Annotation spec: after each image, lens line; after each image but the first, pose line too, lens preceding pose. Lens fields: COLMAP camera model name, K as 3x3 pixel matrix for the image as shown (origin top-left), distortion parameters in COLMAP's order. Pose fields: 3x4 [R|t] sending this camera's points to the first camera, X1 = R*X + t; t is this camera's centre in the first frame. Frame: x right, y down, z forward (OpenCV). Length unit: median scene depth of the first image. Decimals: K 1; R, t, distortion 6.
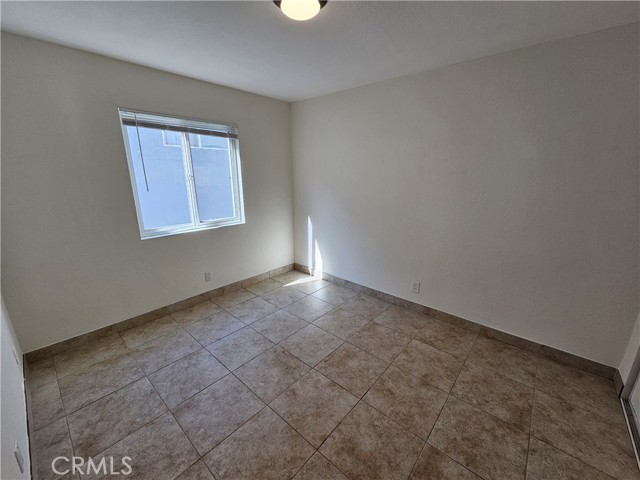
lens RADIAL K [[260.0, 0, 321.3], [0, 260.0, 241.3], [0, 0, 1]] dist [-0.011337, 0.000070]
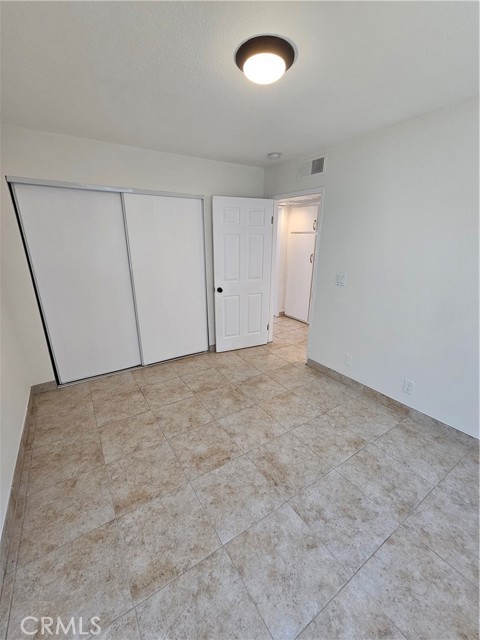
lens RADIAL K [[260.0, 0, 239.4], [0, 260.0, 320.2], [0, 0, 1]] dist [-0.011337, 0.000070]
pose [[-0.963690, -0.086558, 0.252603, -0.218906], [0.062584, 0.846434, 0.528802, -0.438207], [-0.259584, 0.525411, -0.810284, 1.578788]]
